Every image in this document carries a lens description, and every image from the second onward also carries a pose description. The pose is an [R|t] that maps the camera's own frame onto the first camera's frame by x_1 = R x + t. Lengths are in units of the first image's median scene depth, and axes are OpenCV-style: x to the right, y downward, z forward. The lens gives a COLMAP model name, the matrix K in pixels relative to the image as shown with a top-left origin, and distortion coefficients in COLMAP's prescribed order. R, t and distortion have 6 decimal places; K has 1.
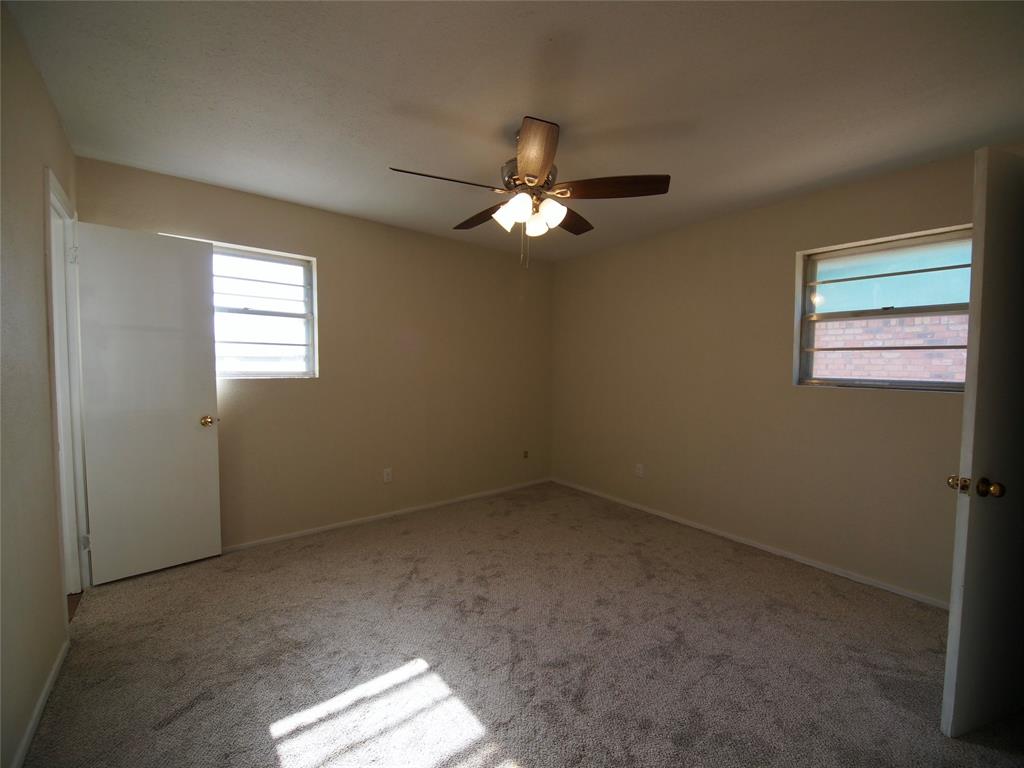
lens RADIAL K [[419.9, 0, 520.0], [0, 419.9, 383.3], [0, 0, 1]] dist [0.011614, -0.013041]
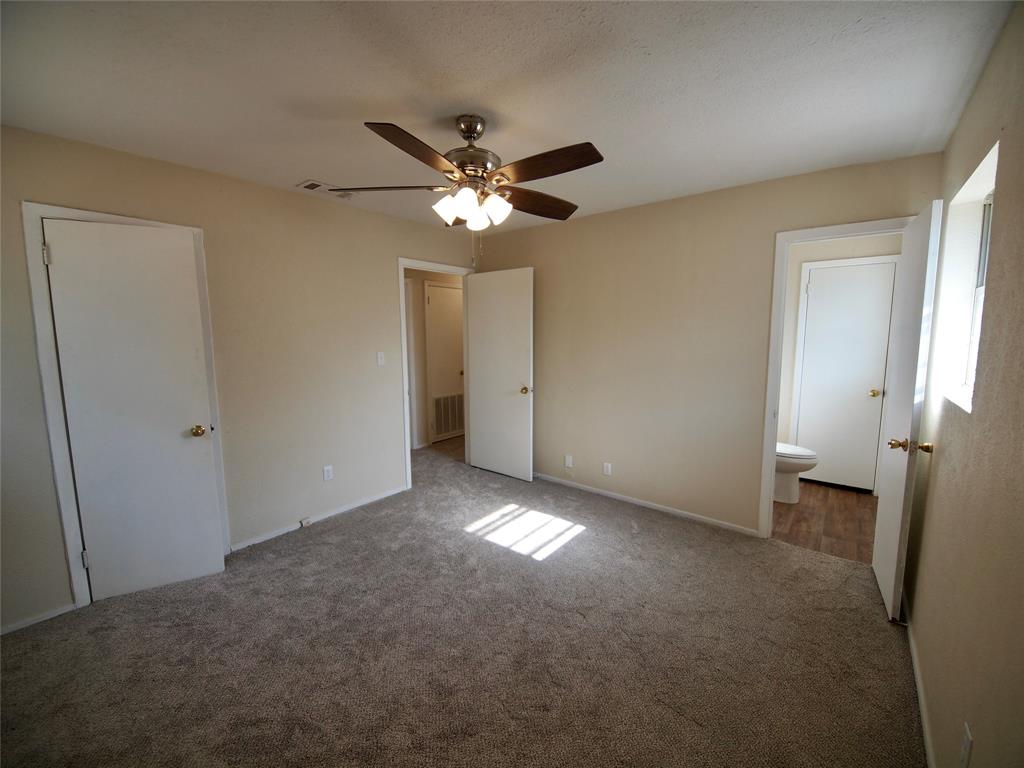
lens RADIAL K [[419.9, 0, 520.0], [0, 419.9, 383.3], [0, 0, 1]] dist [0.011614, -0.013041]
pose [[-0.974393, 0.005353, -0.224790, 0.146839], [-0.032809, 0.985632, 0.165687, -0.191172], [0.222447, 0.168820, -0.960217, 1.943104]]
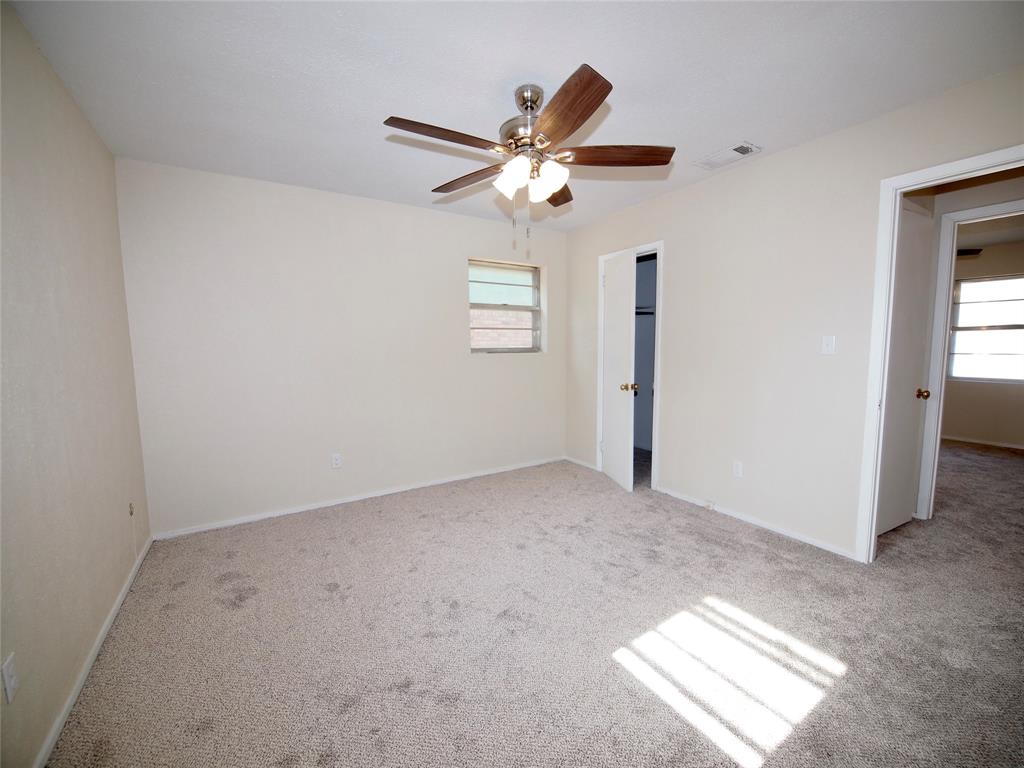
lens RADIAL K [[419.9, 0, 520.0], [0, 419.9, 383.3], [0, 0, 1]] dist [0.011614, -0.013041]
pose [[0.106406, -0.114023, 0.987763, -0.928562], [0.054588, 0.992575, 0.108698, -0.053525], [-0.992823, 0.042354, 0.111840, 0.891032]]
